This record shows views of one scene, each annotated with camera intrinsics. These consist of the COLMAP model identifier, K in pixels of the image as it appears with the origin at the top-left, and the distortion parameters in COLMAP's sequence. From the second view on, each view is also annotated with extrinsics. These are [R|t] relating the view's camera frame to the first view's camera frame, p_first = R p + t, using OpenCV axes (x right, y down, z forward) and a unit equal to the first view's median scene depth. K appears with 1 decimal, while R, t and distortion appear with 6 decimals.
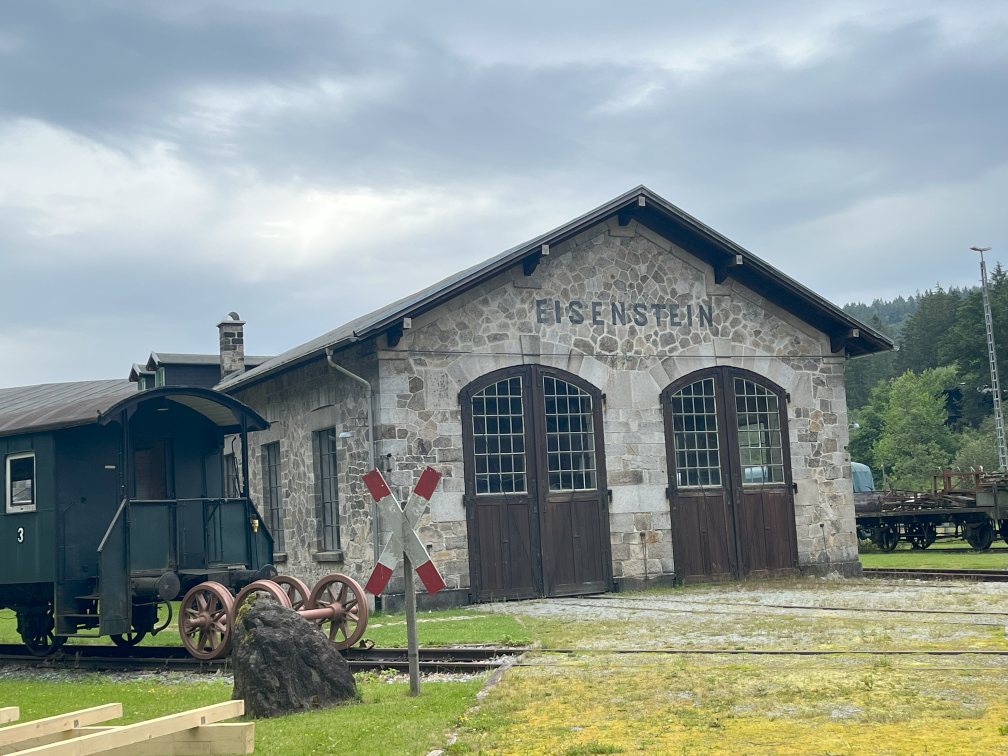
lens RADIAL K [[1325.2, 0, 507.6], [0, 1325.2, 376.9], [0, 0, 1]] dist [0.076098, 0.000000]
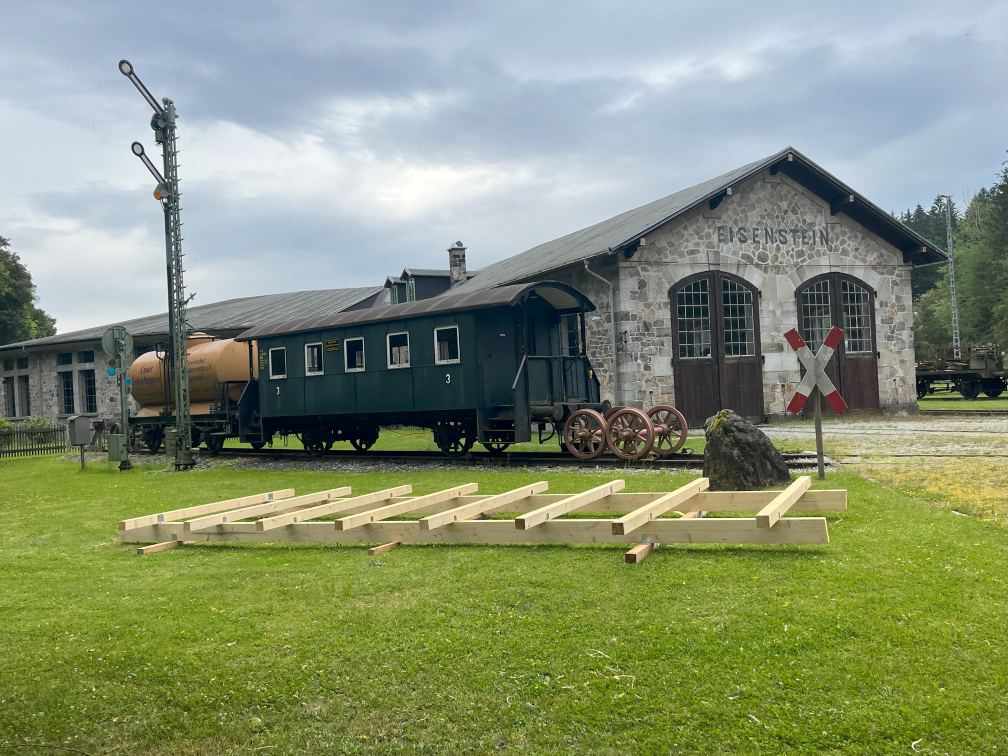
lens RADIAL K [[871.2, 0, 498.9], [0, 871.2, 373.6], [0, 0, 1]] dist [0.019164, -0.003716]
pose [[0.998911, 0.002323, -0.046603, -0.173114], [0.002042, 0.995627, 0.093400, 0.013247], [0.046616, -0.093394, 0.994537, 0.010989]]
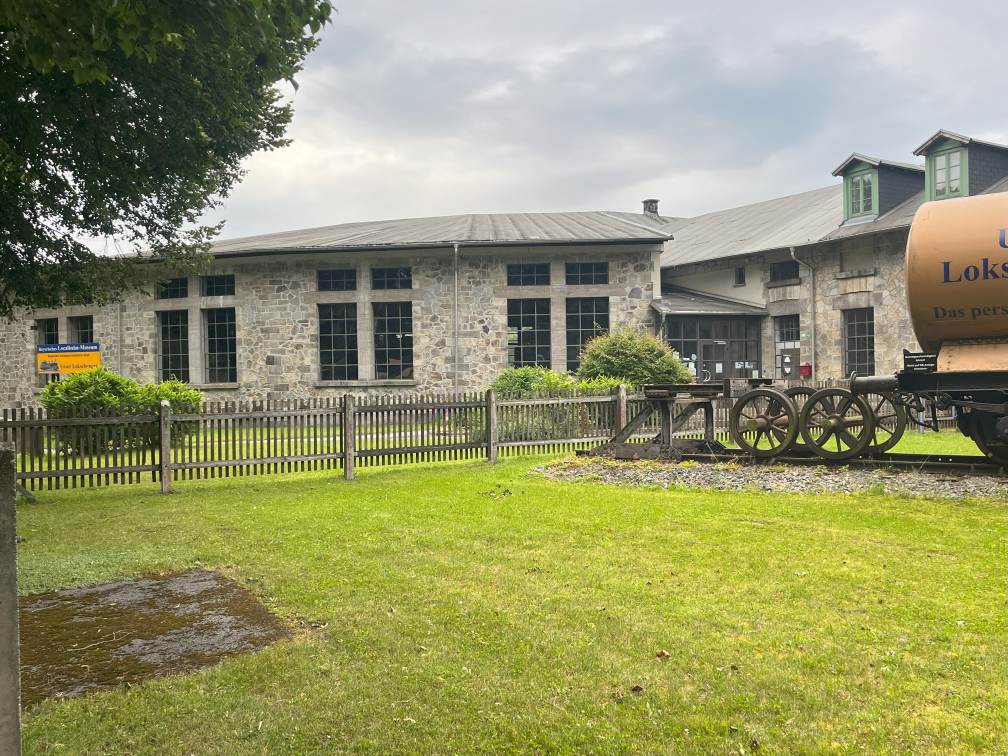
lens RADIAL K [[891.9, 0, 512.7], [0, 891.9, 368.7], [0, 0, 1]] dist [0.019258, 0.033347]
pose [[0.994177, 0.029303, 0.103697, -0.888648], [-0.039866, 0.994056, 0.101313, 0.125430], [-0.100112, -0.104857, 0.989436, 0.692217]]
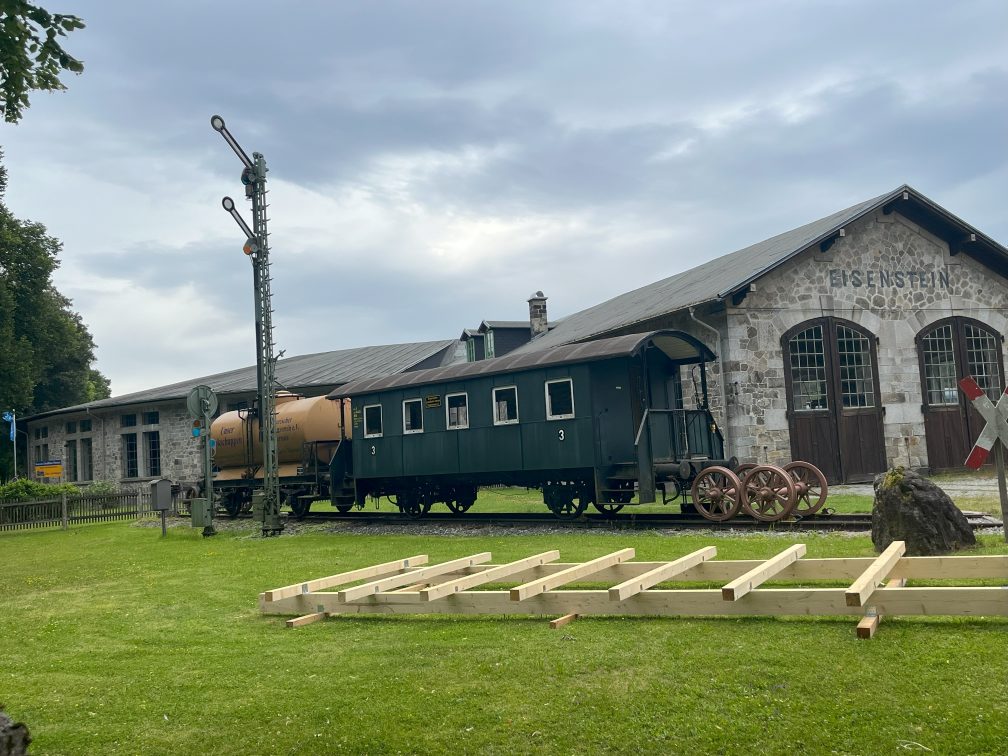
lens RADIAL K [[911.4, 0, 508.8], [0, 911.4, 364.0], [0, 0, 1]] dist [0.020636, 0.003300]
pose [[0.995253, -0.016641, -0.095887, -0.218825], [0.018577, 0.999641, 0.019329, 0.014968], [0.095531, -0.021019, 0.995205, 0.018387]]
